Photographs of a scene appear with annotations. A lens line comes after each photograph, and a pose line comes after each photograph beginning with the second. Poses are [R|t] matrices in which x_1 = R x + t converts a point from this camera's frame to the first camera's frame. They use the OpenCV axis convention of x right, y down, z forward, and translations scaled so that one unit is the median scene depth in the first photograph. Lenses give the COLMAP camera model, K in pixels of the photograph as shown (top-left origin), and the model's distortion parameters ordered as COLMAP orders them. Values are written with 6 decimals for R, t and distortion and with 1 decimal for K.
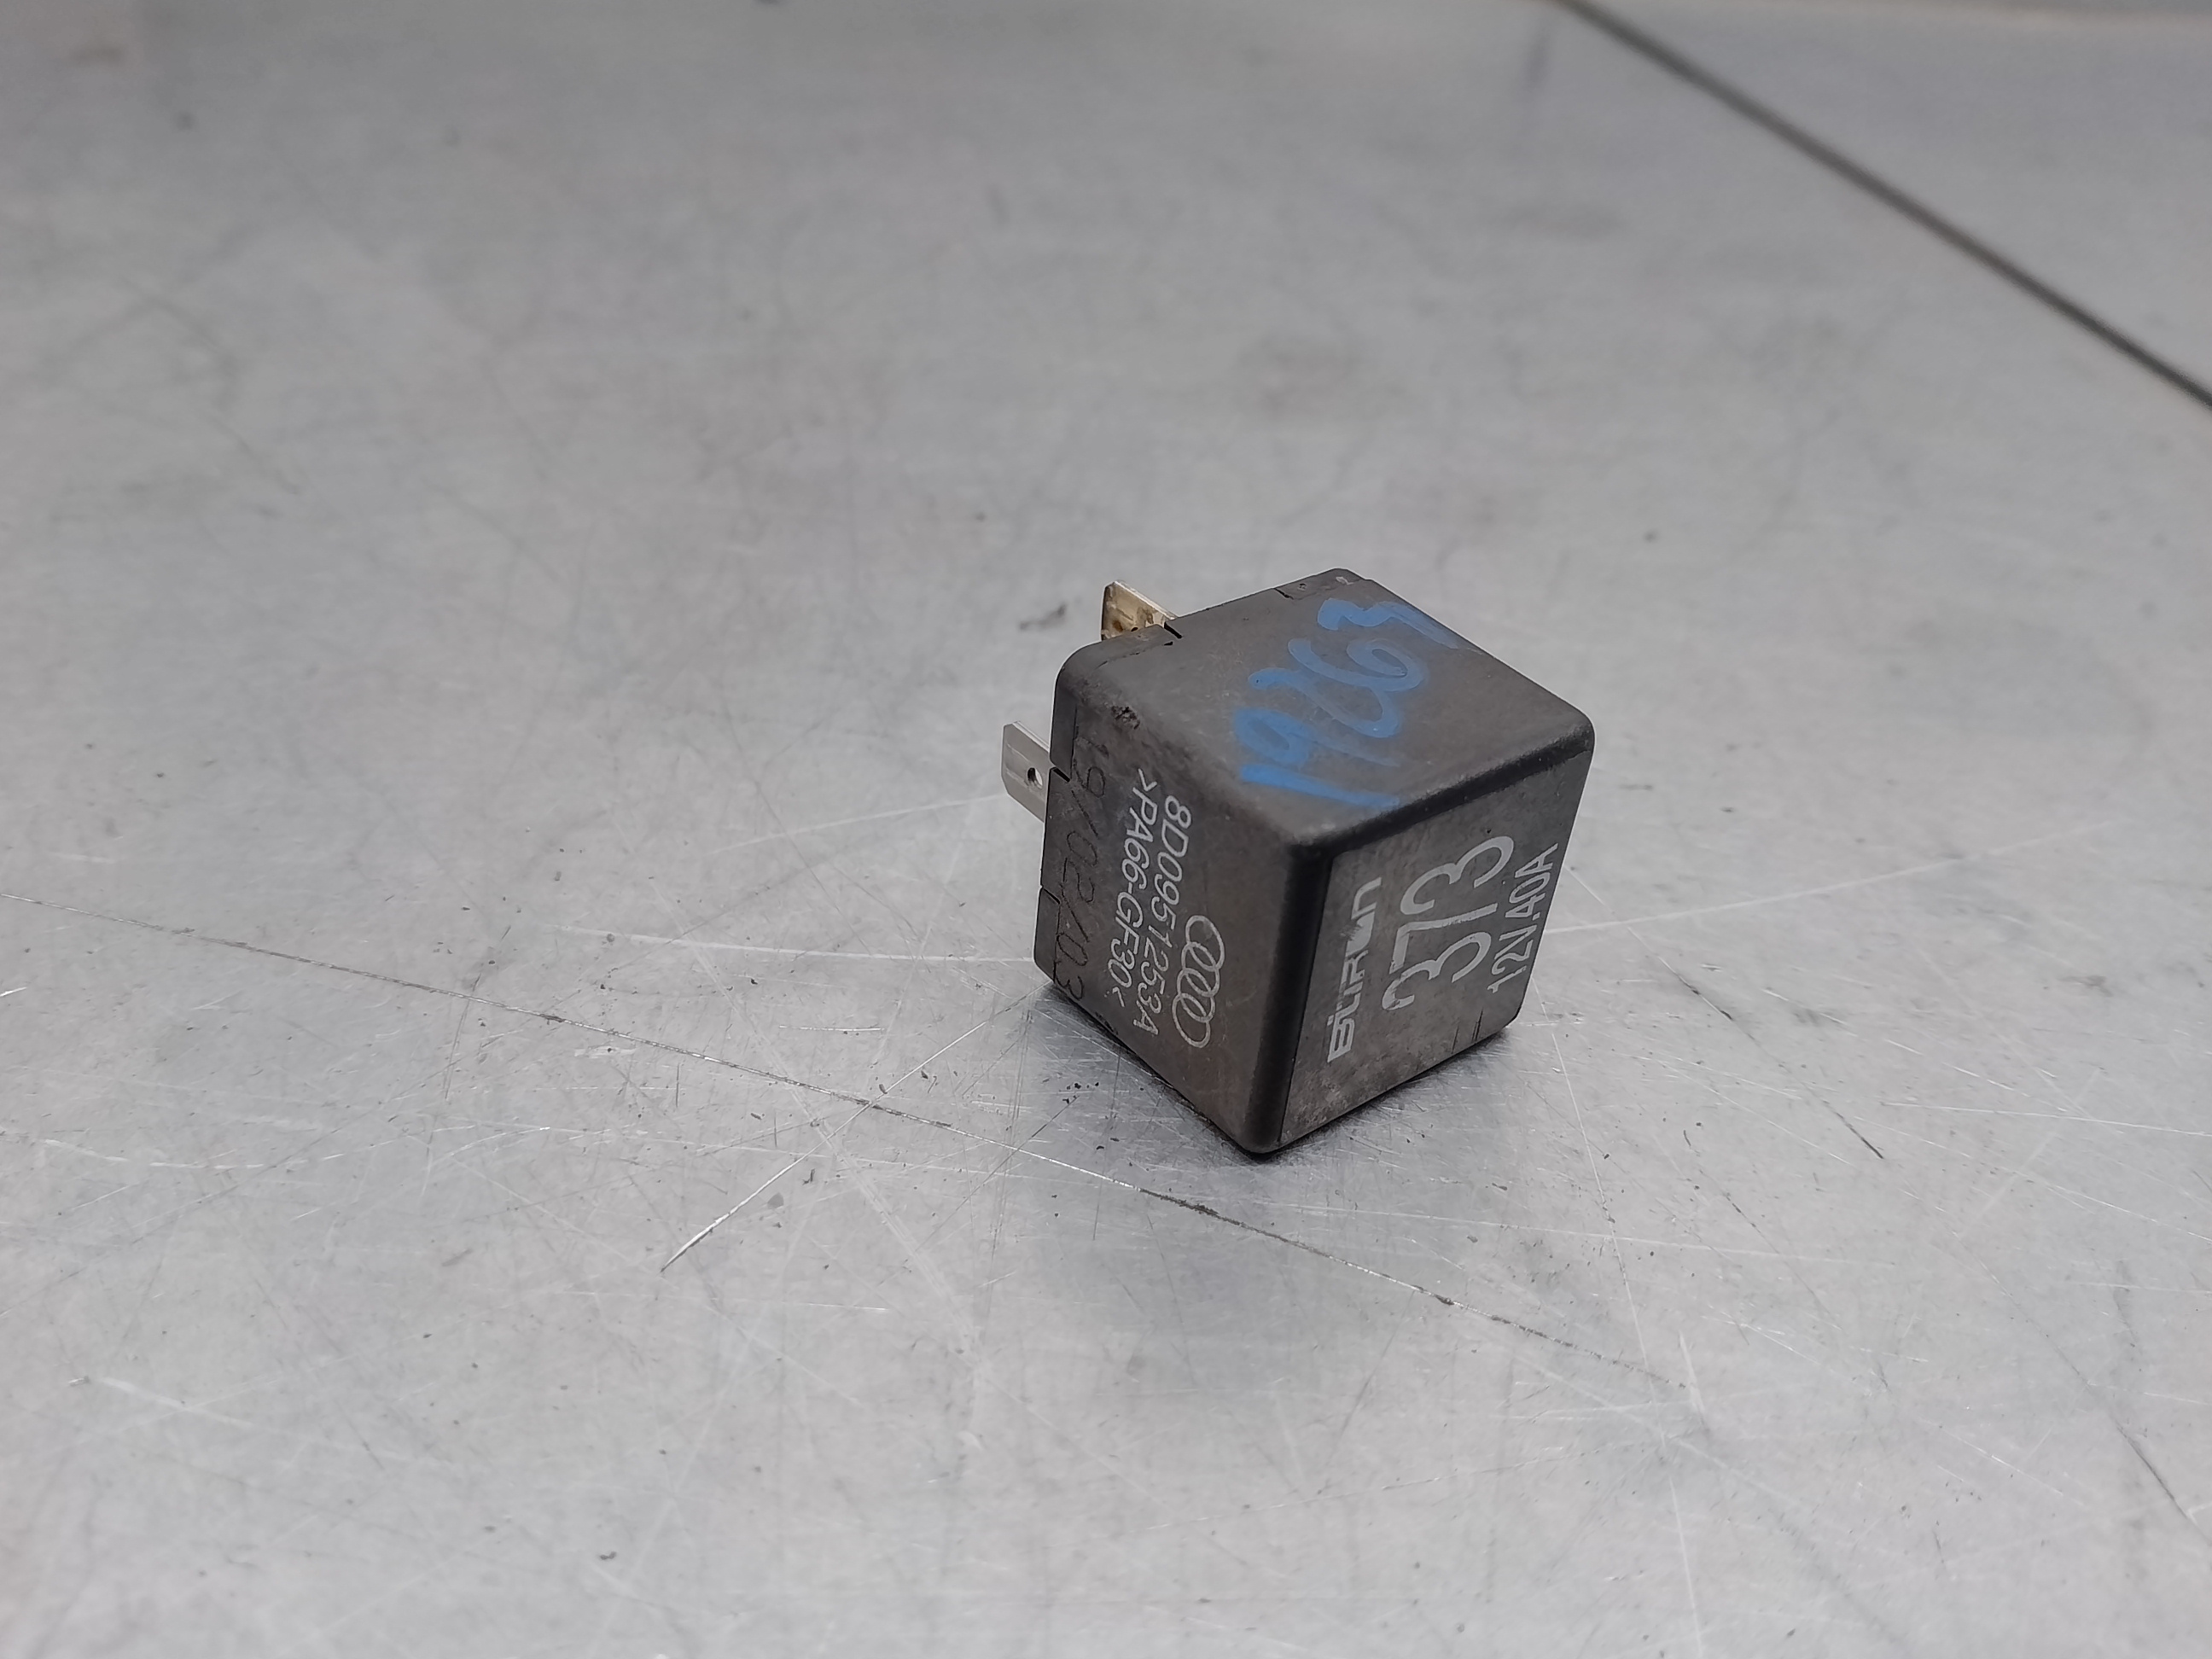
lens RADIAL K [[1831.6, 0, 1106.0], [0, 1831.6, 829.5], [0, 0, 1]] dist [0.039261, -0.173427]
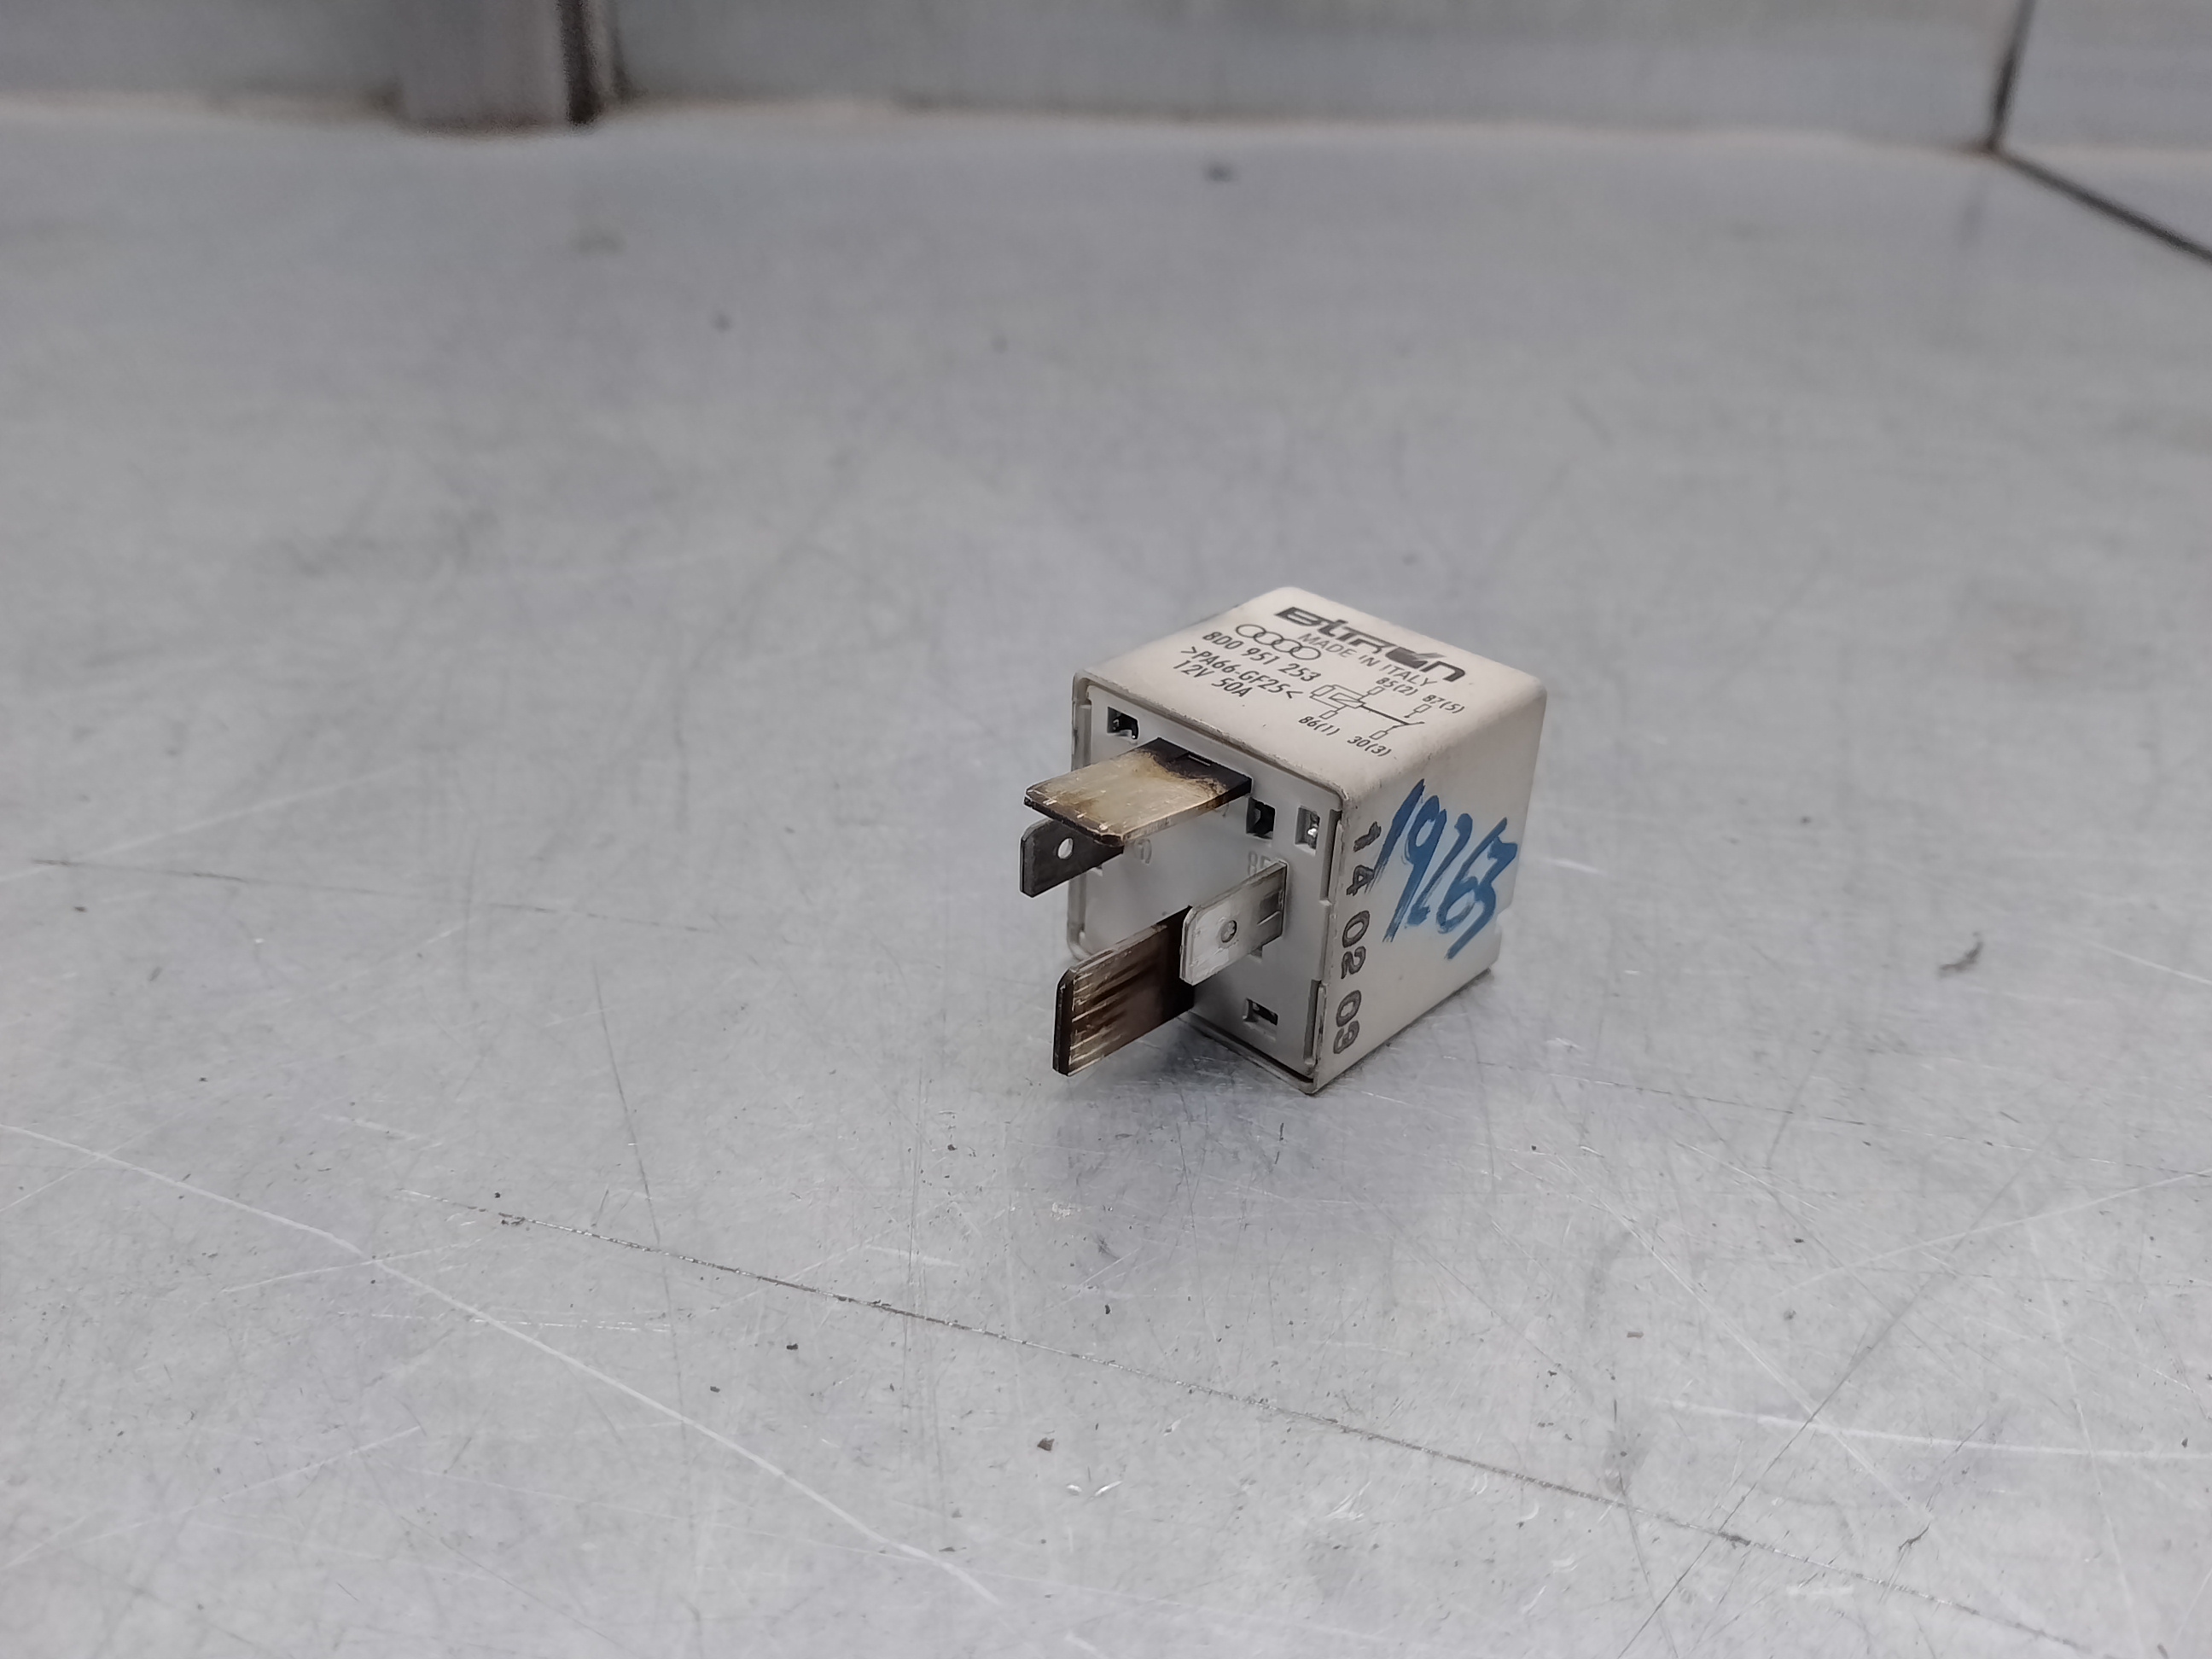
lens RADIAL K [[1830.8, 0, 1105.2], [0, 1830.8, 870.0], [0, 0, 1]] dist [0.005889, -0.102361]
pose [[0.995708, 0.018528, -0.090677, -0.533419], [-0.021434, 0.999284, -0.031177, -0.179921], [0.090034, 0.032987, 0.995392, 0.119815]]
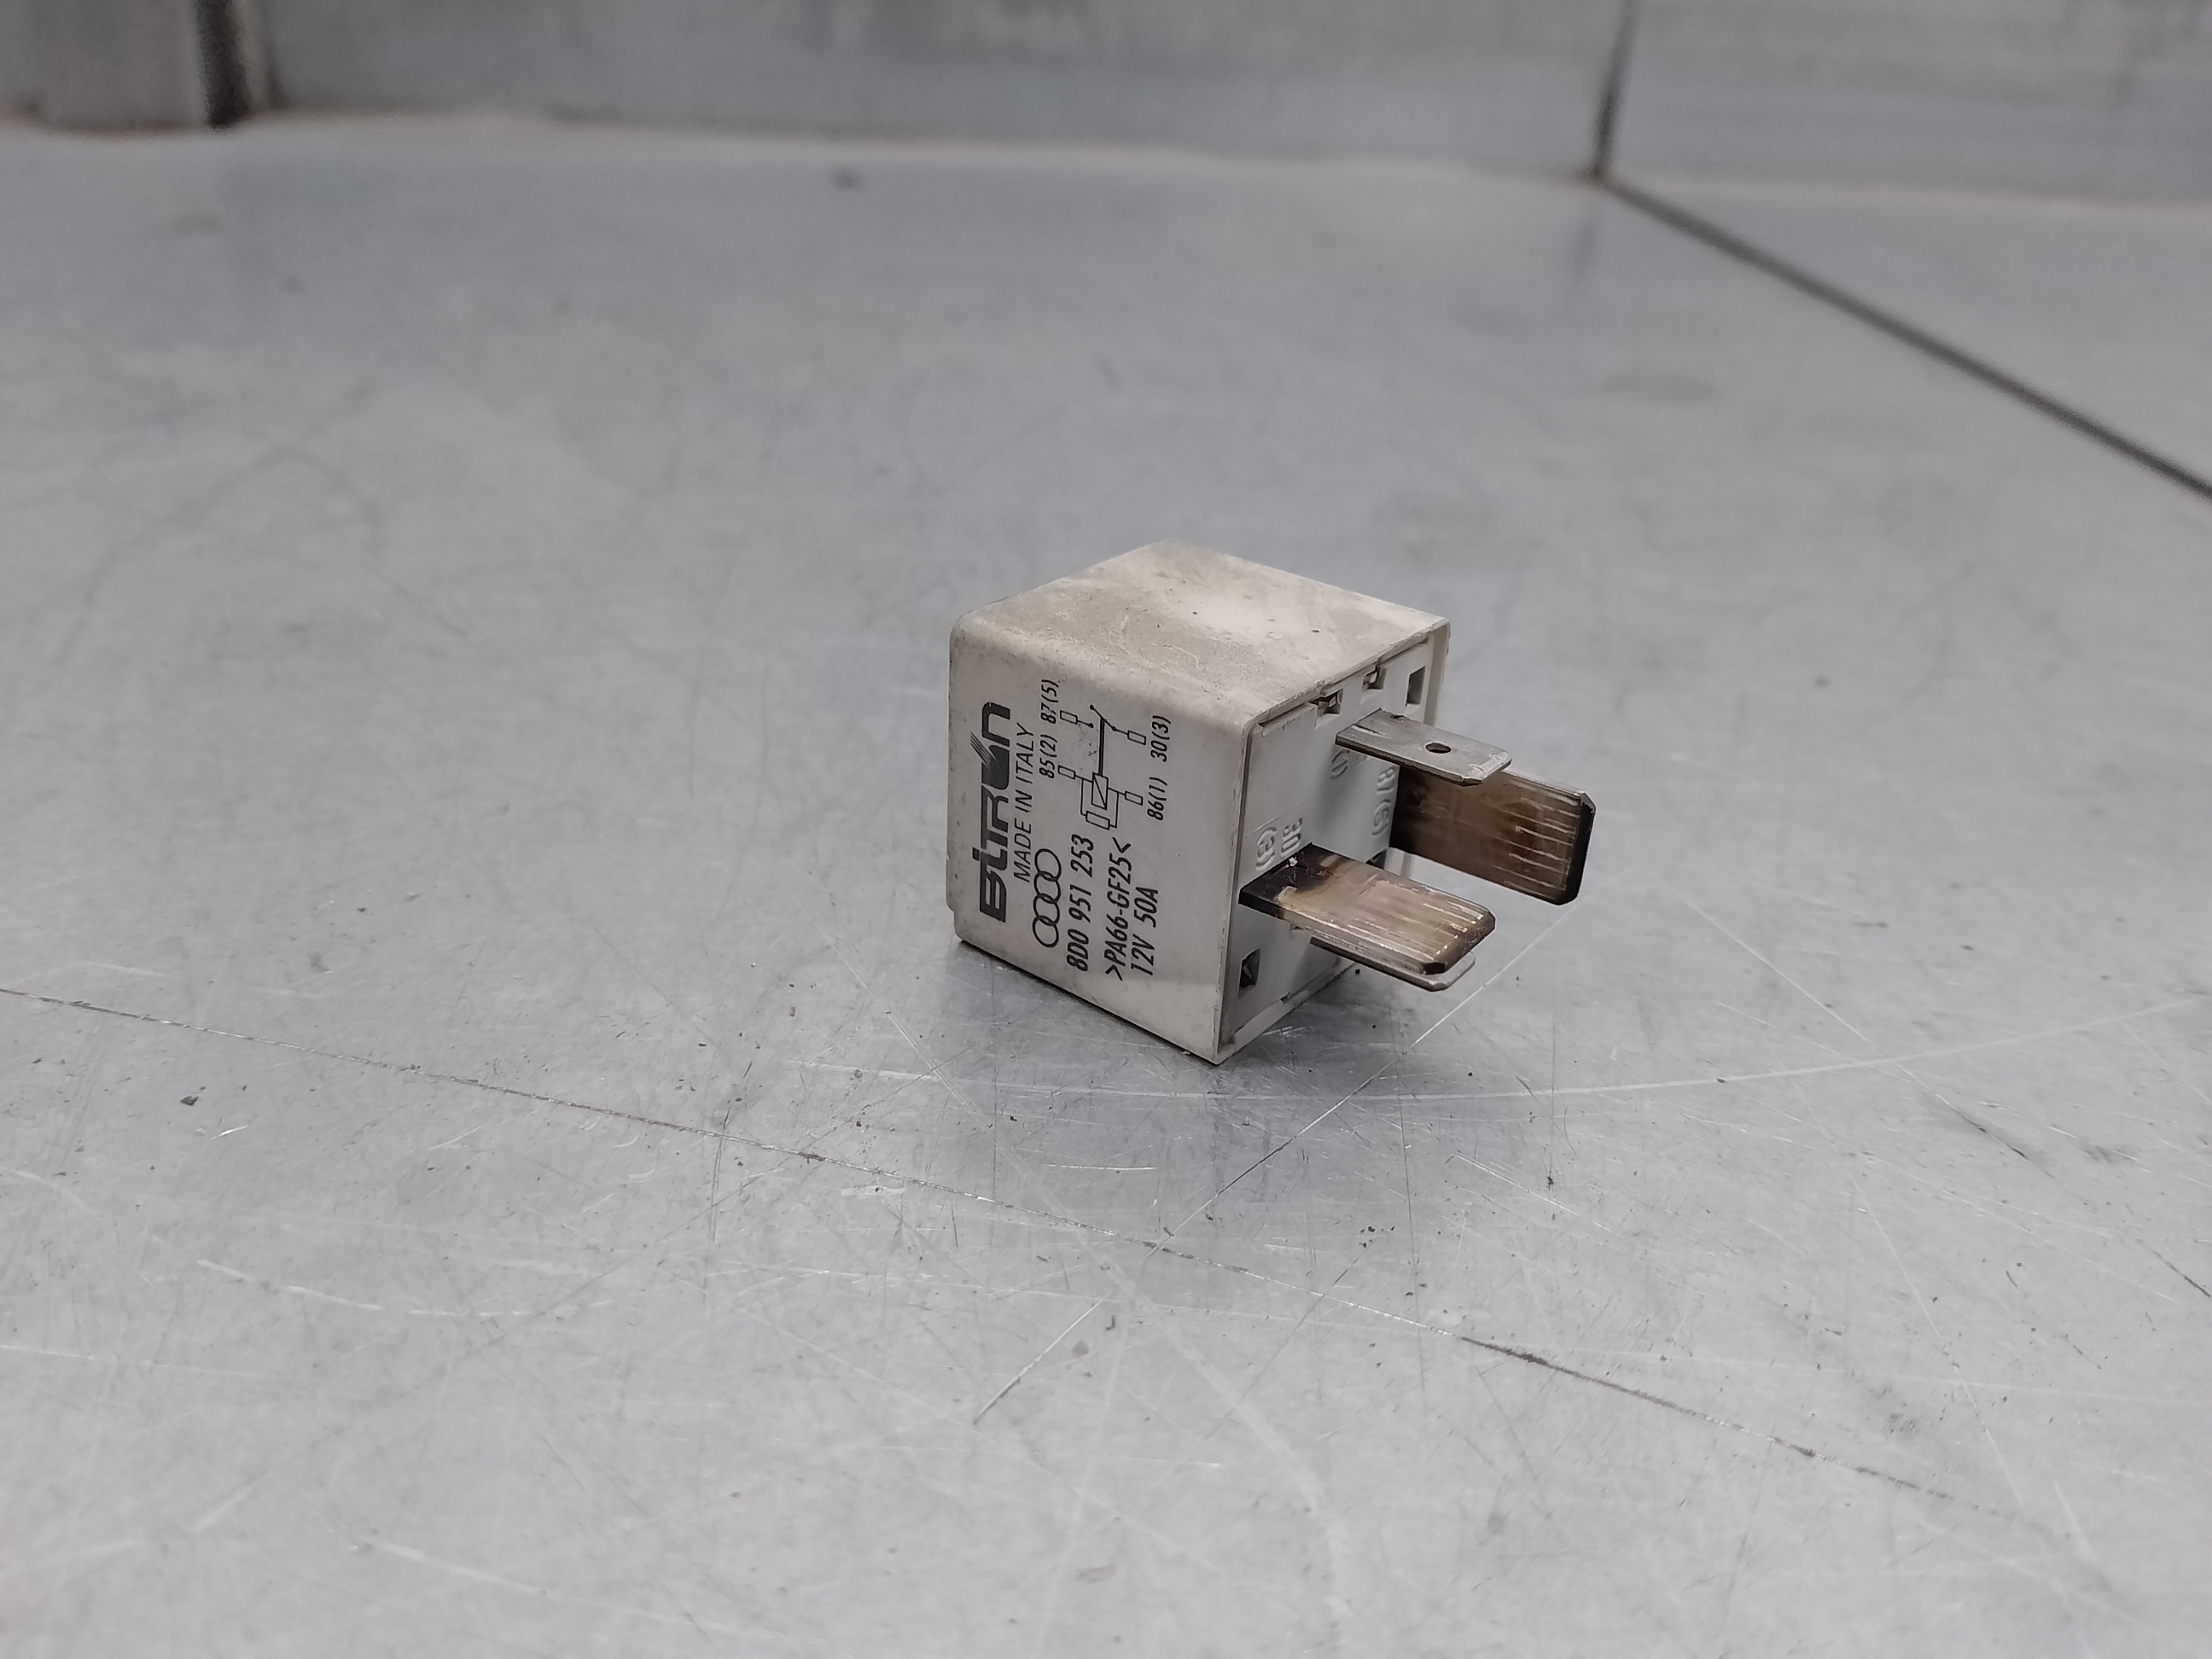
lens RADIAL K [[1839.6, 0, 1117.4], [0, 1839.6, 828.5], [0, 0, 1]] dist [0.038599, -0.170719]
pose [[0.999958, -0.001050, 0.009152, -0.155314], [0.001960, 0.994986, -0.099996, 0.029989], [-0.009001, 0.100009, 0.994946, 0.036146]]
